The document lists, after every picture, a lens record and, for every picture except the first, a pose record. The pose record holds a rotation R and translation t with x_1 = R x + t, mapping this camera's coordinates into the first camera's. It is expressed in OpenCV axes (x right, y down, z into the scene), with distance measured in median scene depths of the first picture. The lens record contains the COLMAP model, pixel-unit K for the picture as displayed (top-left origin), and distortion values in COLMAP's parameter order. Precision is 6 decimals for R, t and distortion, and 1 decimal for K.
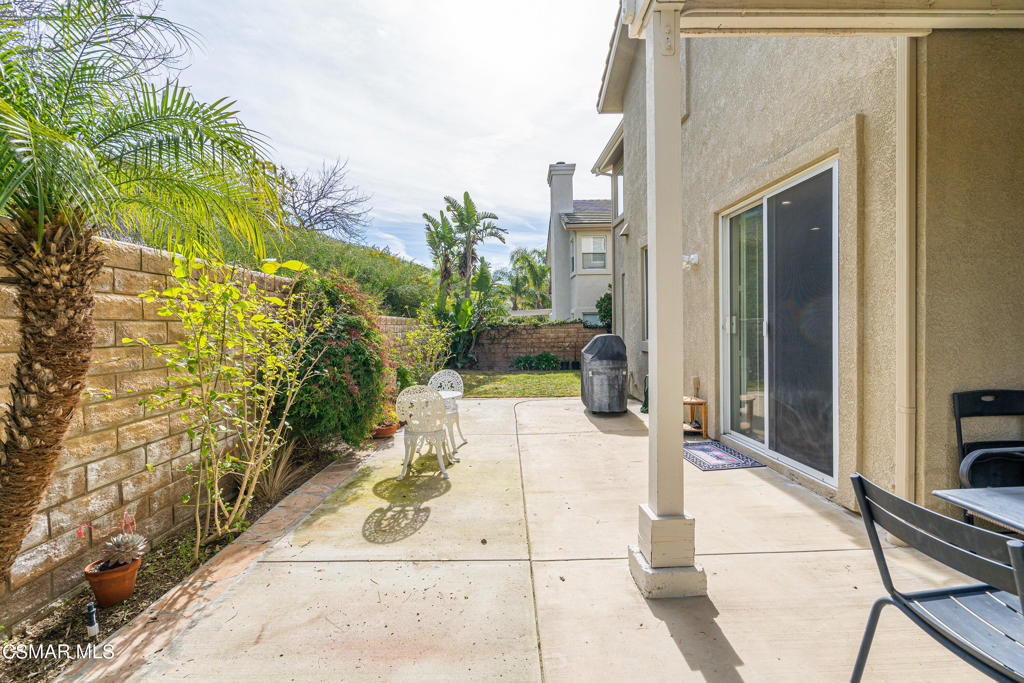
lens RADIAL K [[439.0, 0, 513.3], [0, 439.0, 338.5], [0, 0, 1]] dist [0.000499, 0.000119]
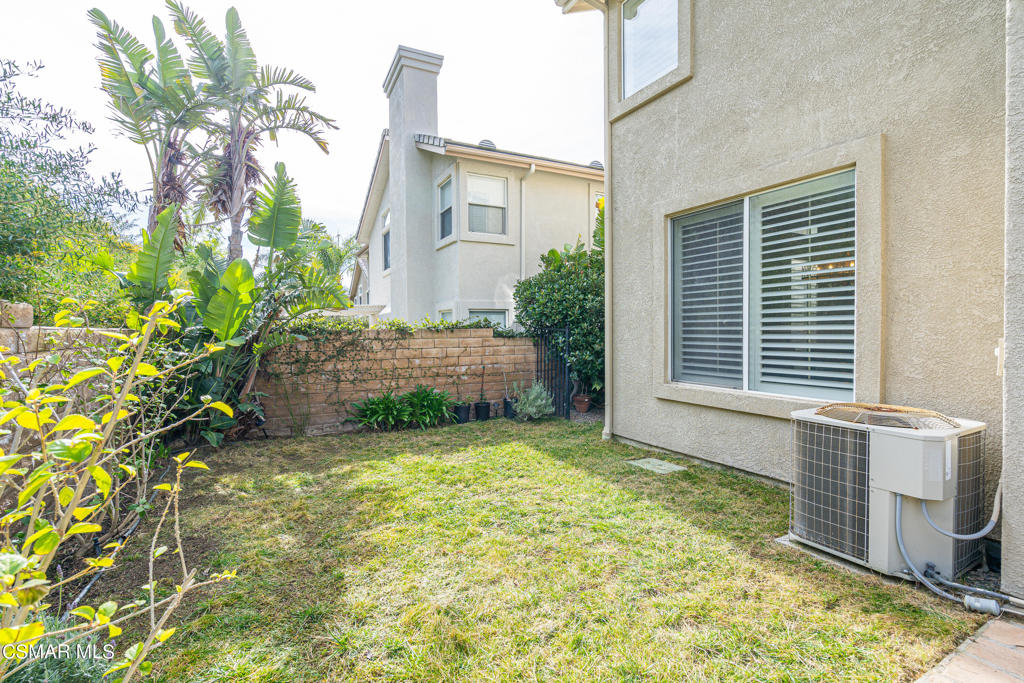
lens RADIAL K [[469.8, 0, 510.4], [0, 469.8, 337.9], [0, 0, 1]] dist [-0.001125, 0.000087]
pose [[0.896229, 0.000843, 0.443590, -0.068467], [0.004647, 0.999925, -0.011289, -0.016412], [-0.443567, 0.012179, 0.896158, 0.493435]]
